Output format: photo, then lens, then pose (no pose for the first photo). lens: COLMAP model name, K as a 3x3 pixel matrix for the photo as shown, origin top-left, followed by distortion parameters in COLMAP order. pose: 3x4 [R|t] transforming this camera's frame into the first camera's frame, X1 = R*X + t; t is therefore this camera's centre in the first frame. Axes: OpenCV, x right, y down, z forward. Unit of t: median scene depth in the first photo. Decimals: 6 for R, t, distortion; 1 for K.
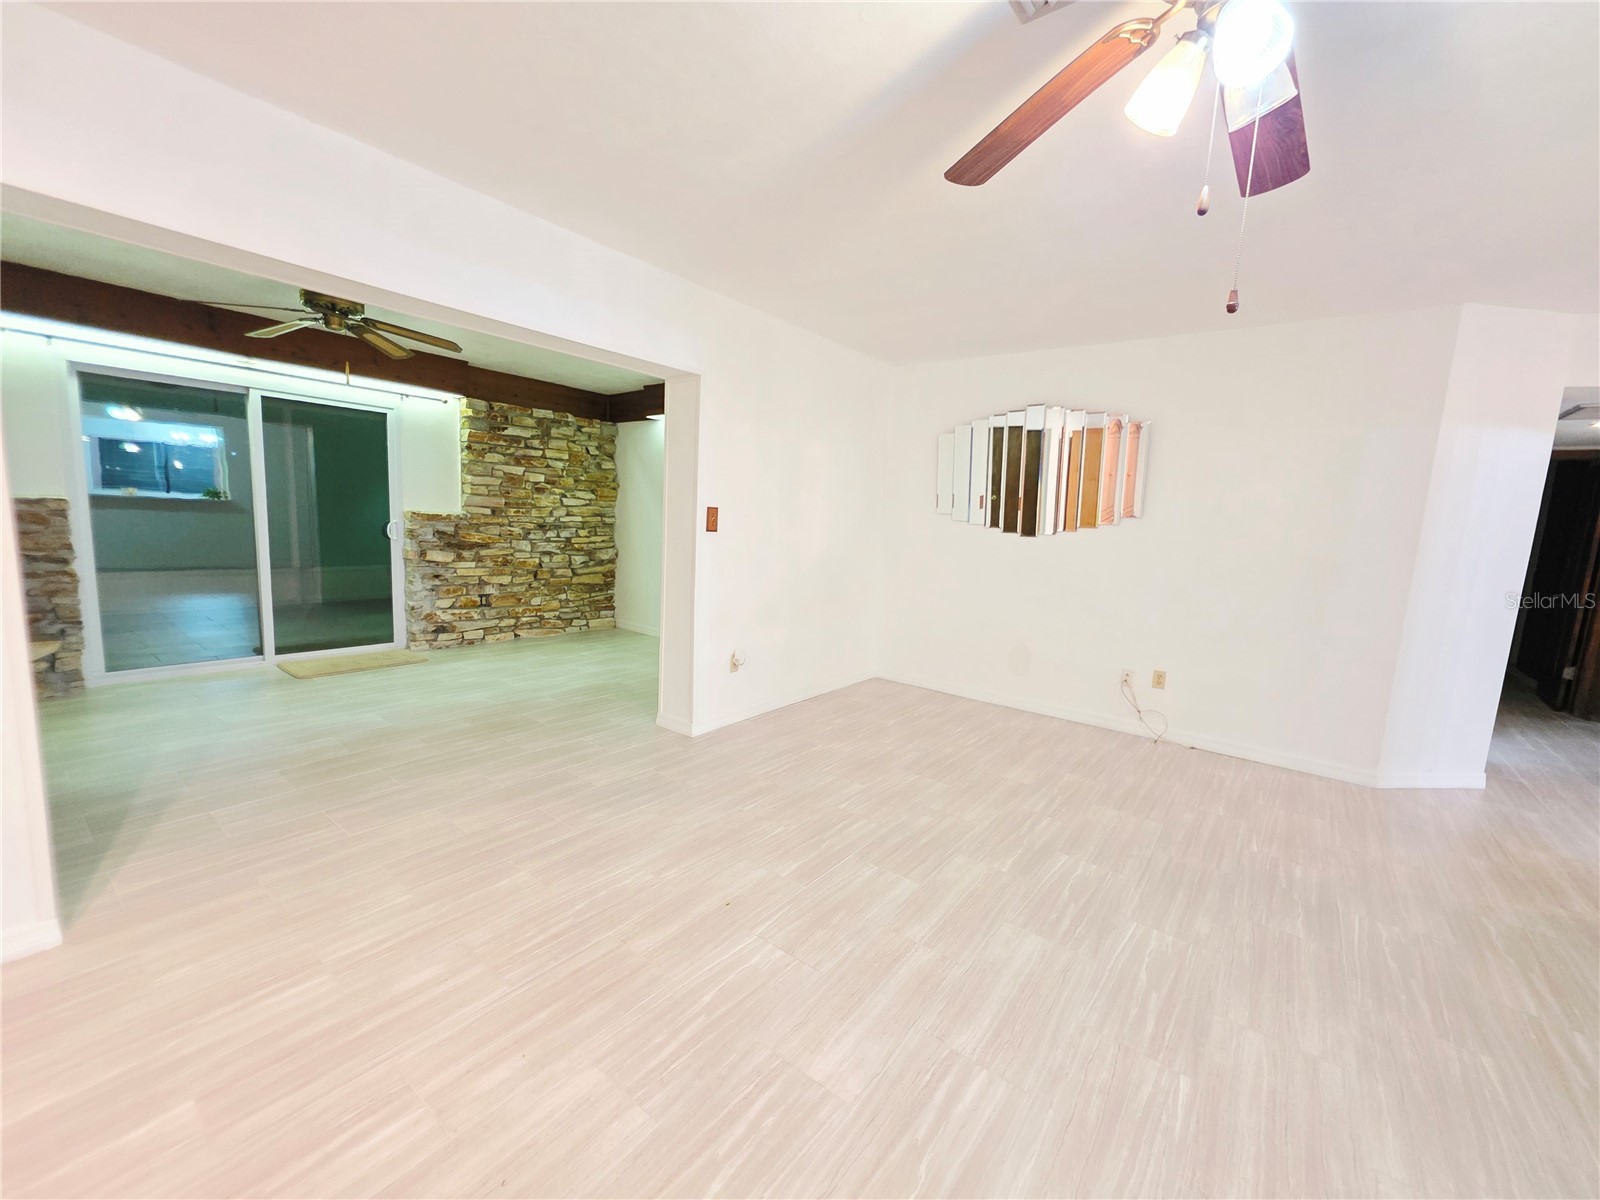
lens RADIAL K [[644.8, 0, 798.4], [0, 644.8, 600.8], [0, 0, 1]] dist [-0.002396, 0.000930]
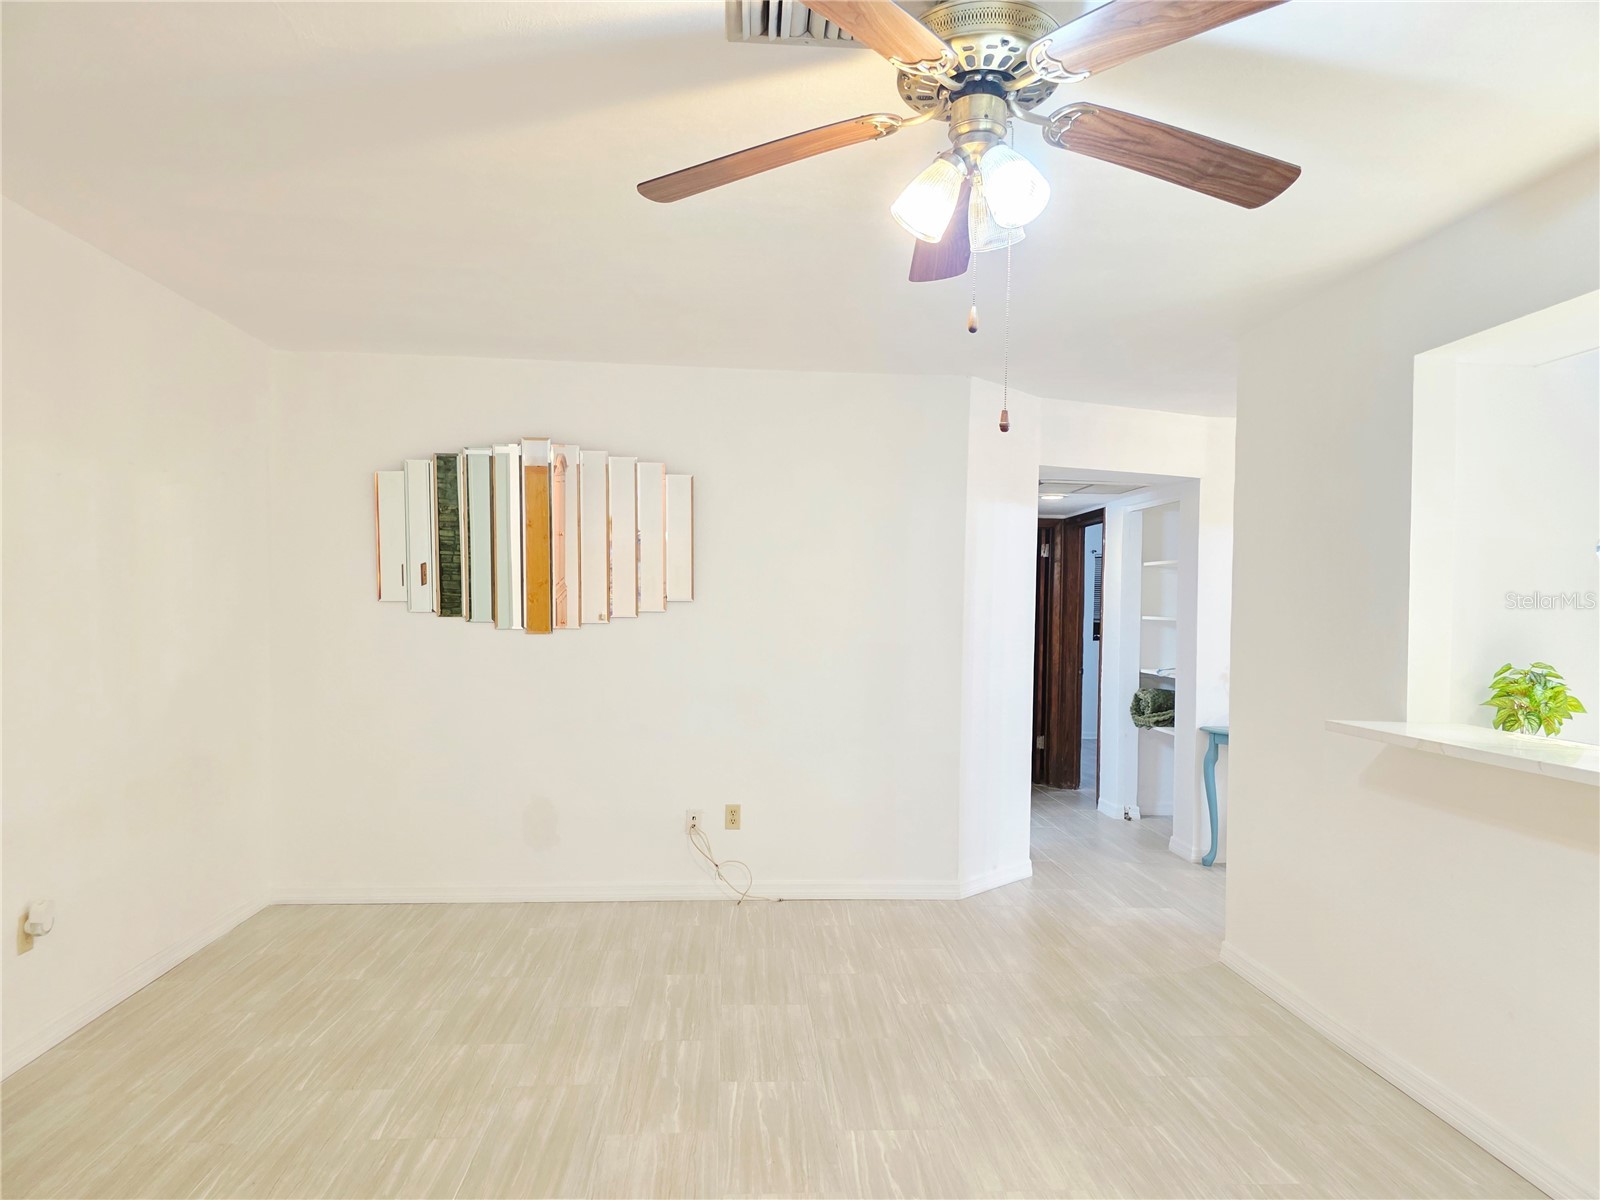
lens RADIAL K [[1076.0, 0, 822.3], [0, 1076.0, 615.6], [0, 0, 1]] dist [0.037464, -0.032384]
pose [[0.739486, -0.040140, 0.671974, -0.239218], [0.107124, 0.992517, -0.058599, -0.031028], [-0.664594, 0.115318, 0.738253, -0.011062]]
